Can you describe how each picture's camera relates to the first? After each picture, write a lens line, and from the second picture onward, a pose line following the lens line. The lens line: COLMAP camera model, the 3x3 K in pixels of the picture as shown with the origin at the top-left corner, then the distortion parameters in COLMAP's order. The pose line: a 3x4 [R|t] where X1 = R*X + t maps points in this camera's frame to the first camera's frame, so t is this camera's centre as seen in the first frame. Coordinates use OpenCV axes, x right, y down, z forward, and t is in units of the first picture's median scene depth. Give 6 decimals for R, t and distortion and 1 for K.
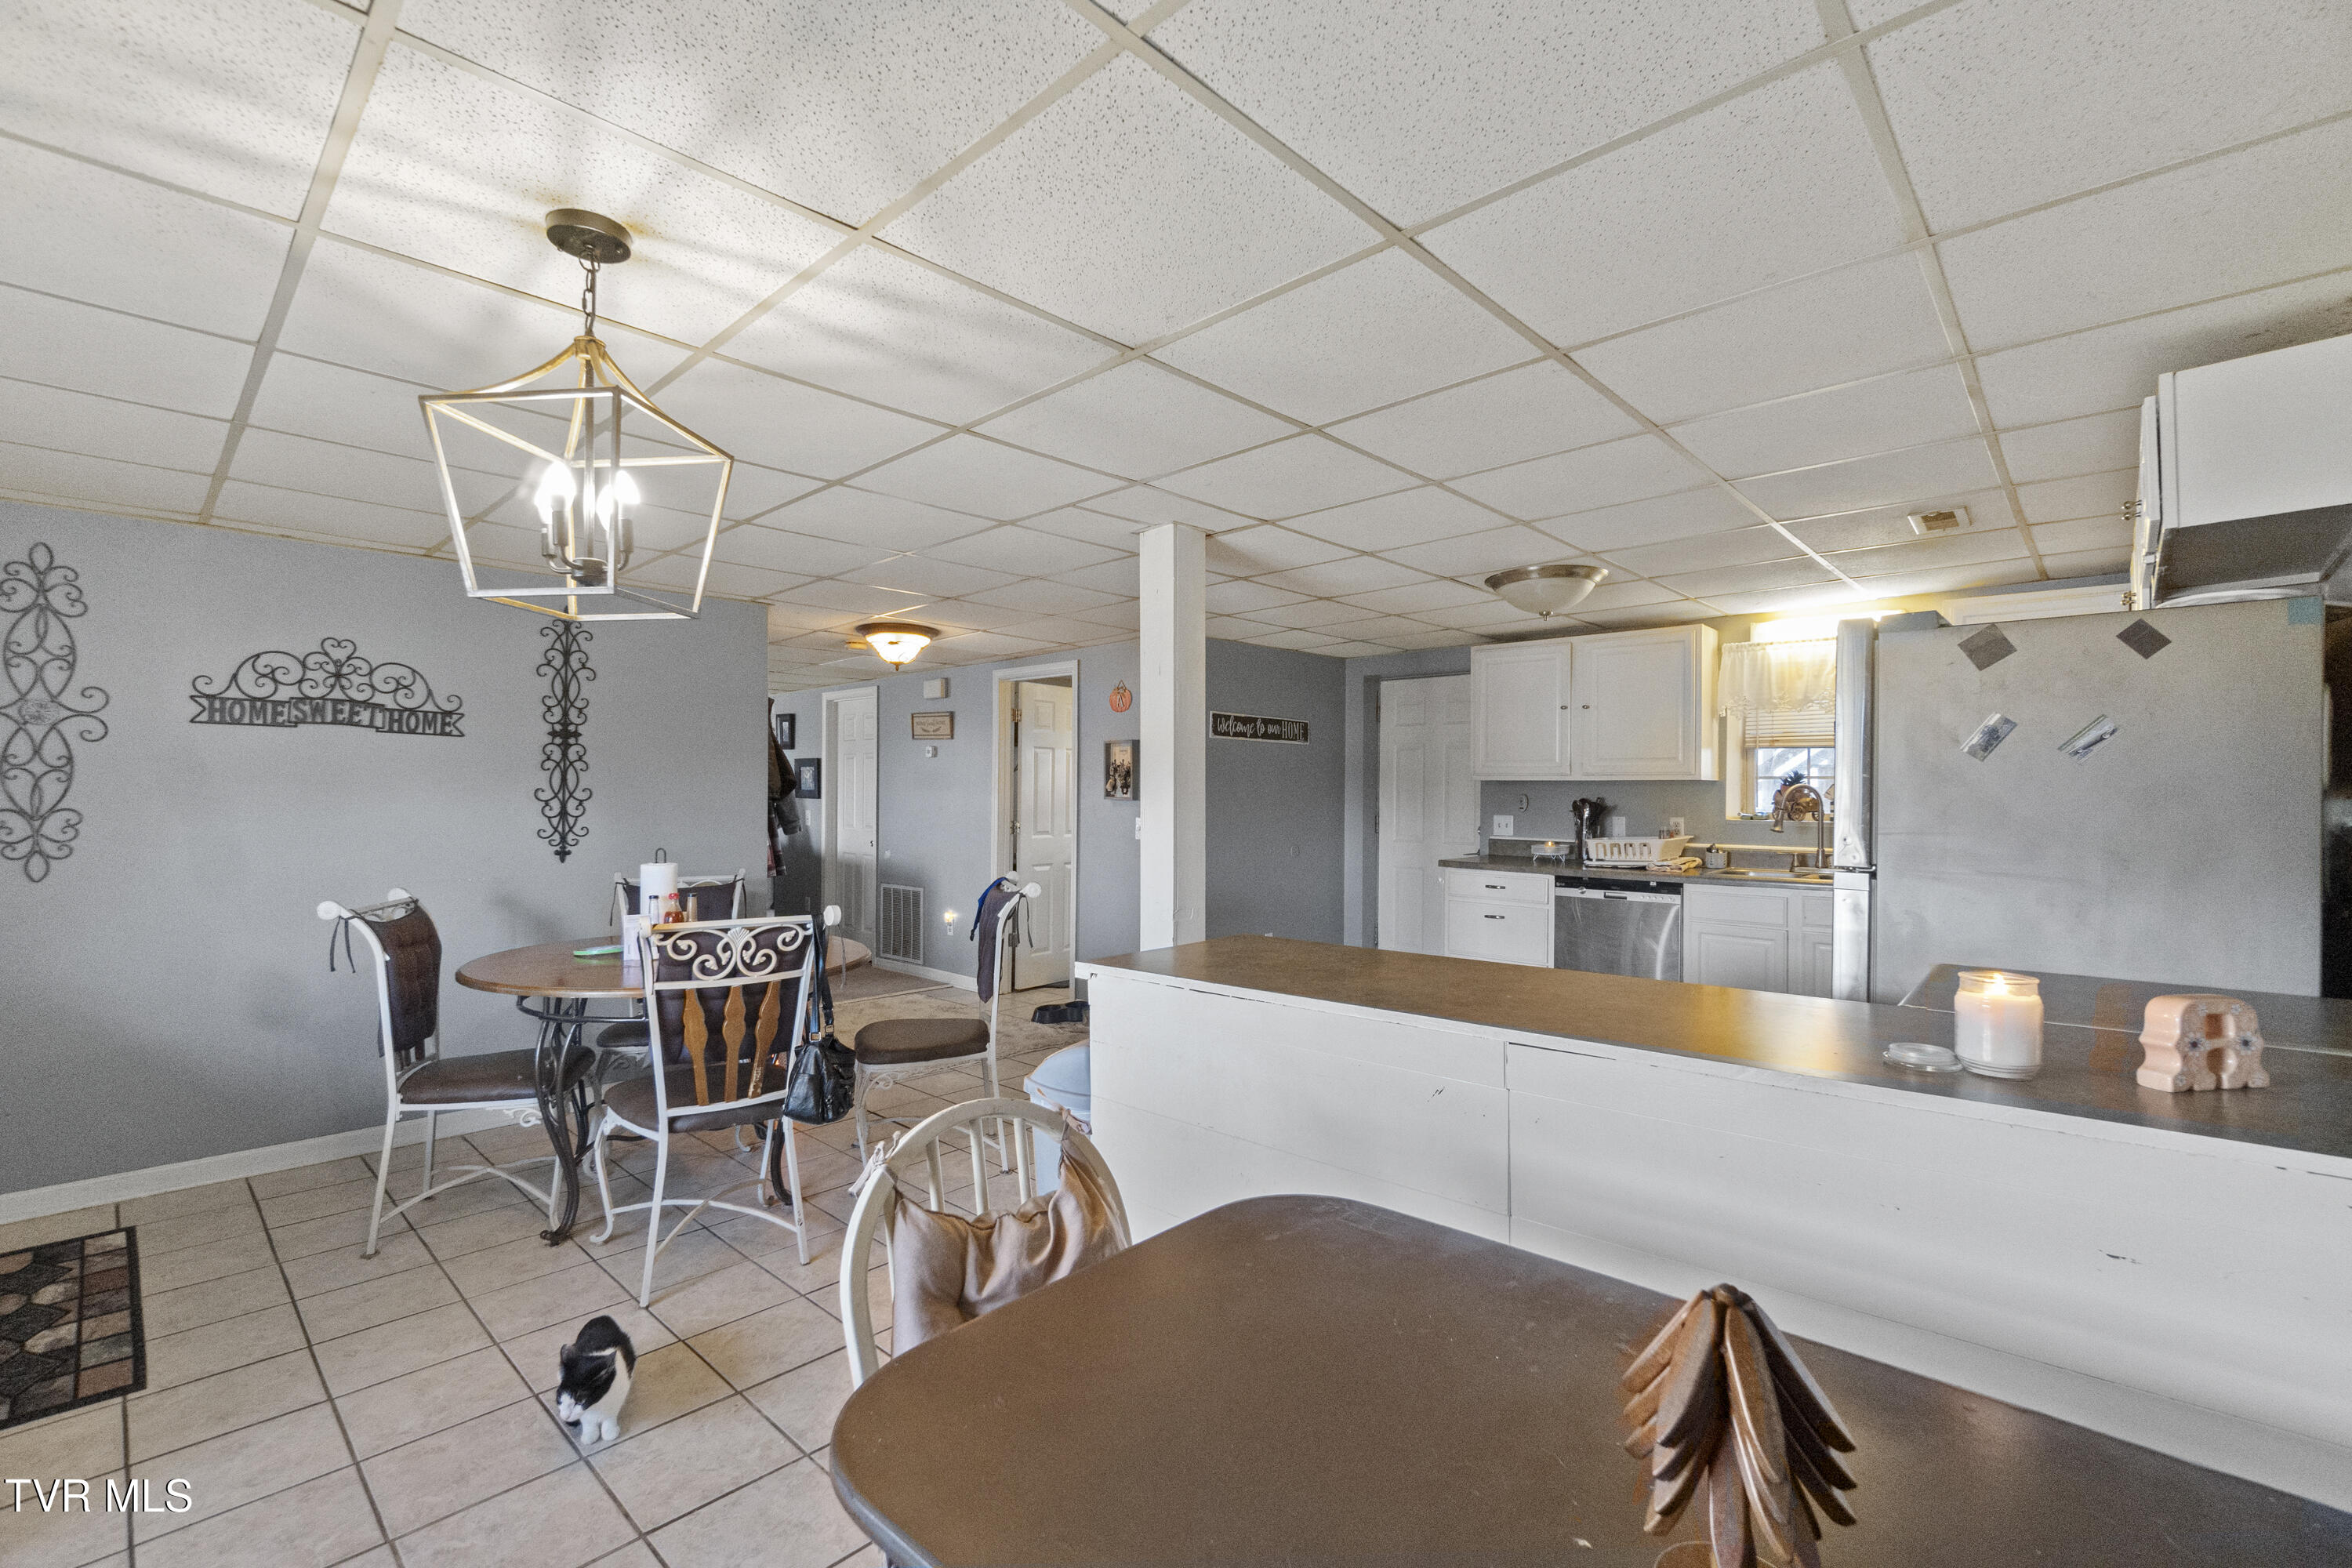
lens RADIAL K [[1013.5, 0, 1176.0], [0, 1013.5, 784.0], [0, 0, 1]] dist [-0.003763, 0.000828]
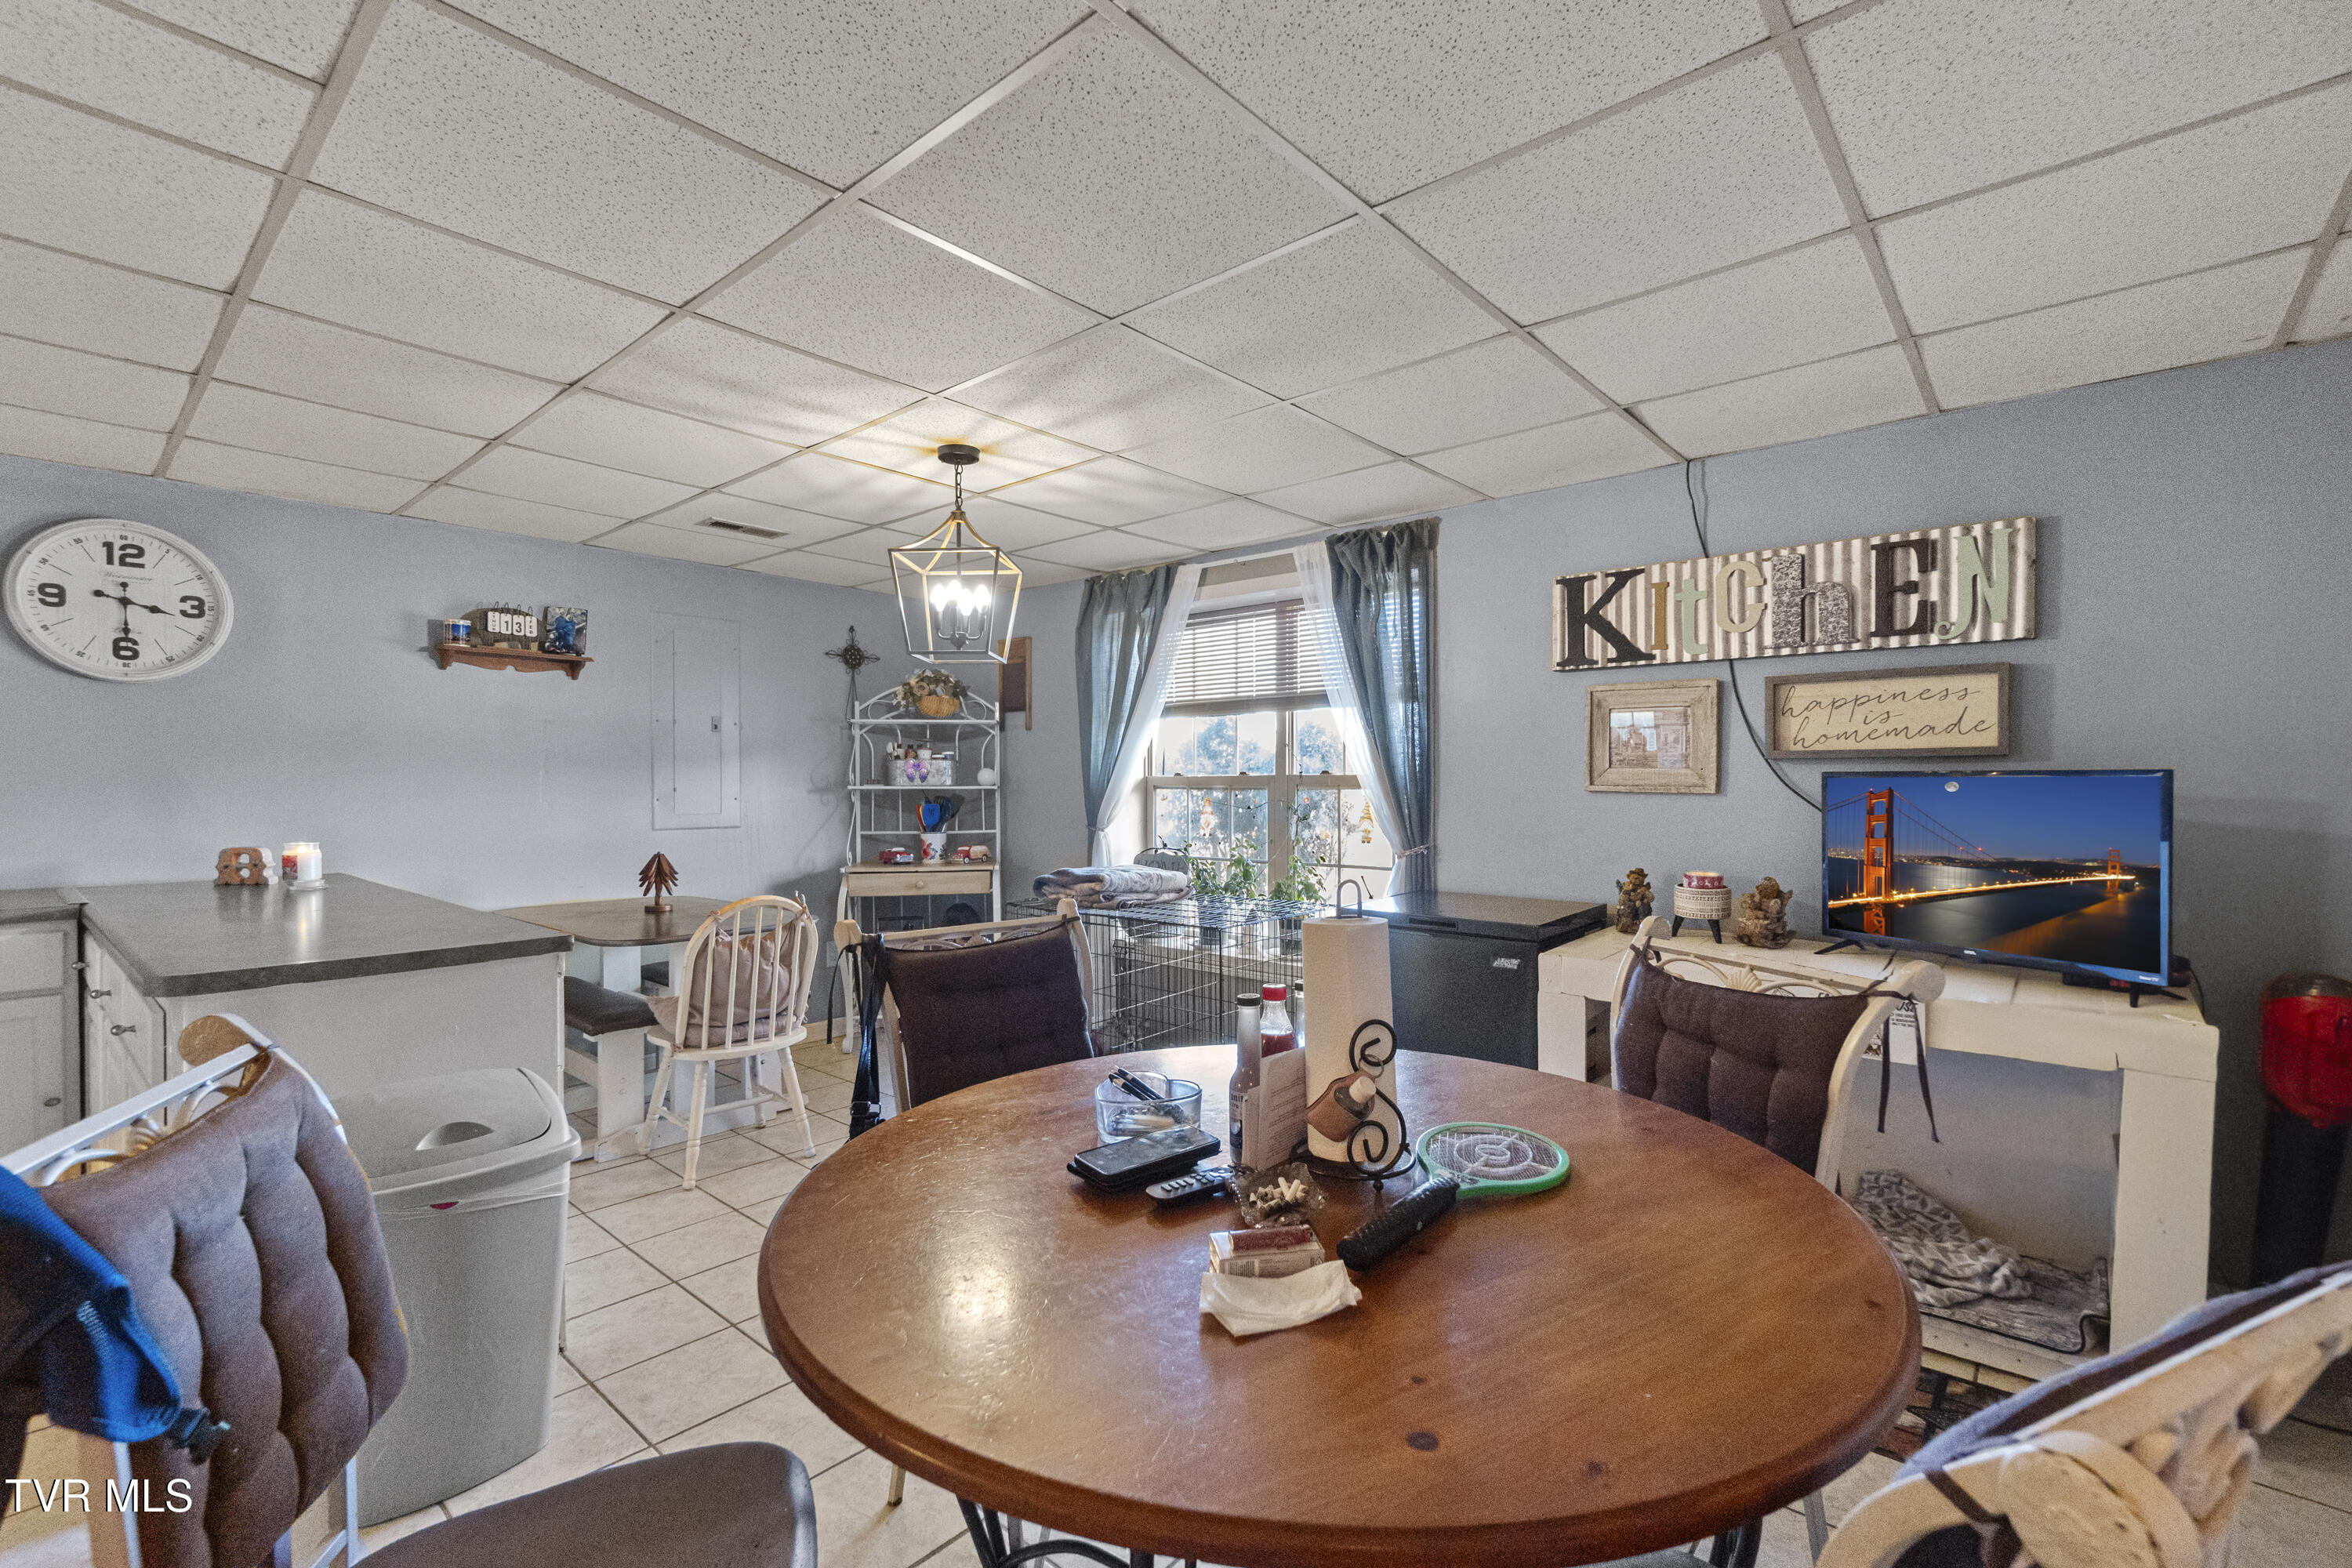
lens RADIAL K [[1035.1, 0, 1172.1], [0, 1035.1, 786.9], [0, 0, 1]] dist [-0.003480, -0.000345]
pose [[-0.999529, -0.000145, -0.030704, -0.352986], [0.000026, 0.999984, -0.005581, 0.025309], [0.030704, -0.005579, -0.999513, 1.115018]]
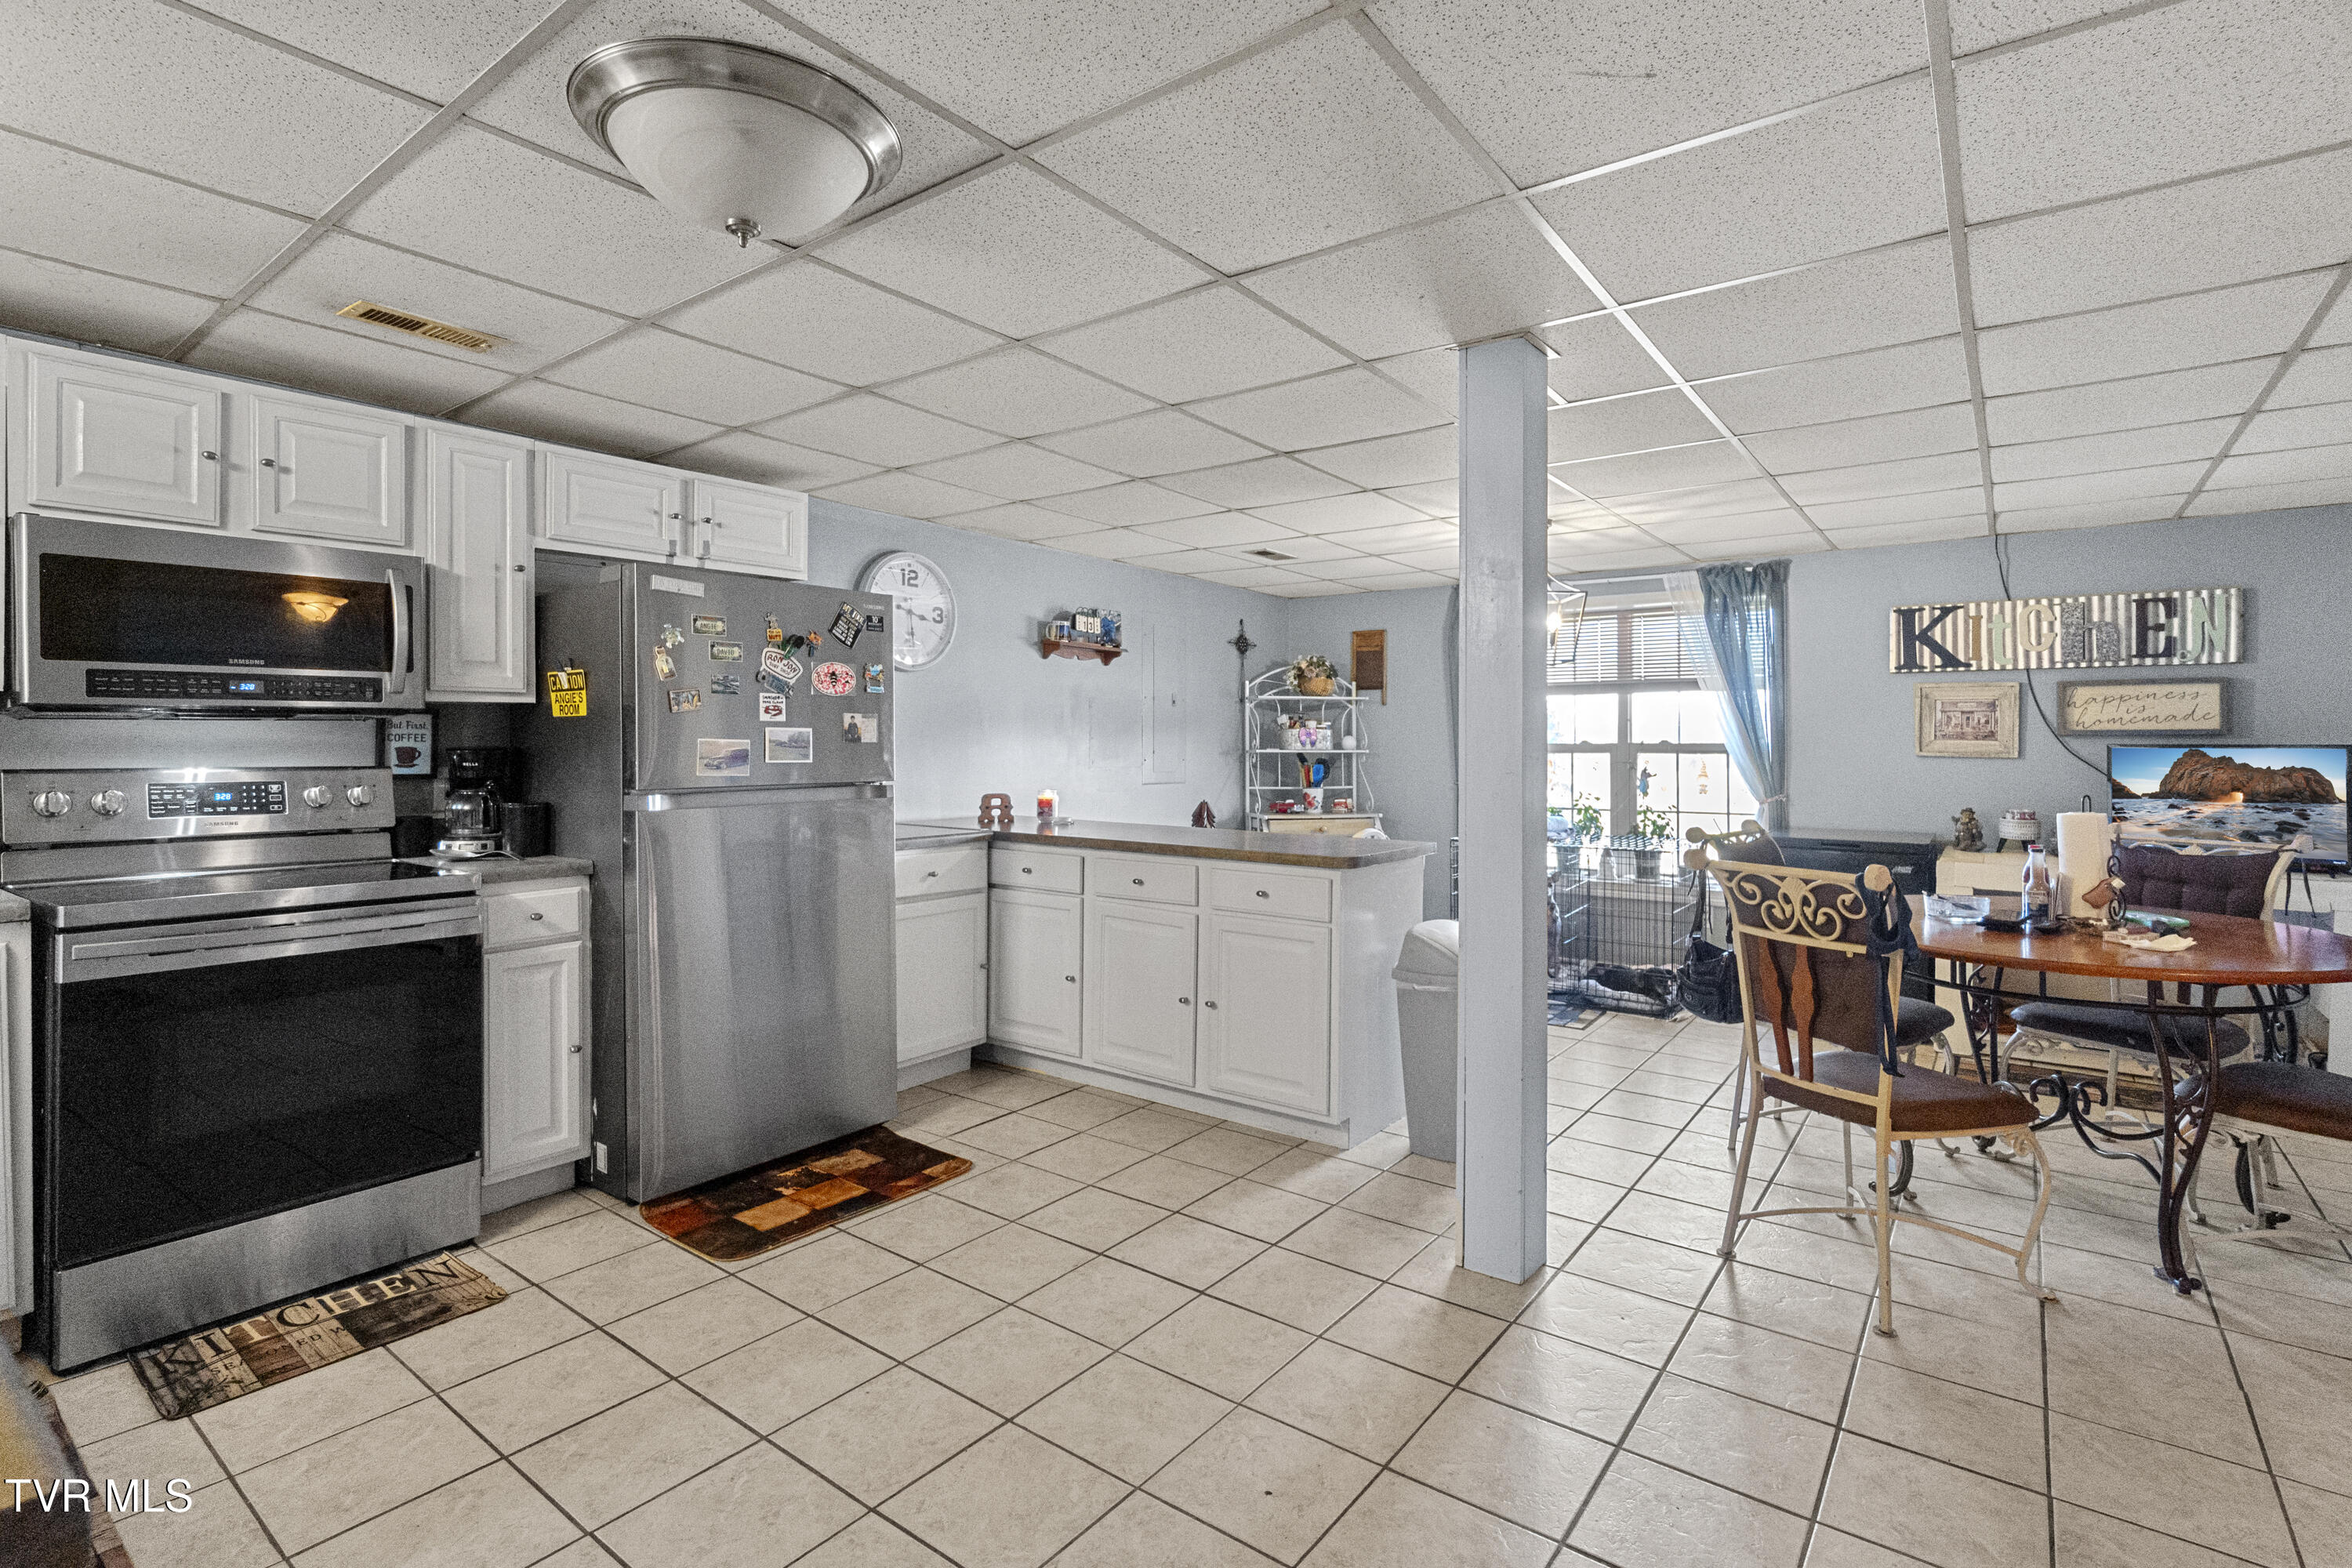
lens RADIAL K [[1113.3, 0, 1176.0], [0, 1113.3, 738.2], [0, 0, 1]] dist [-0.003810, 0.000362]
pose [[-0.994320, -0.005788, -0.106278, 0.259060], [-0.003953, 0.999840, -0.017470, 0.029304], [0.106362, -0.016950, -0.994183, 1.475611]]
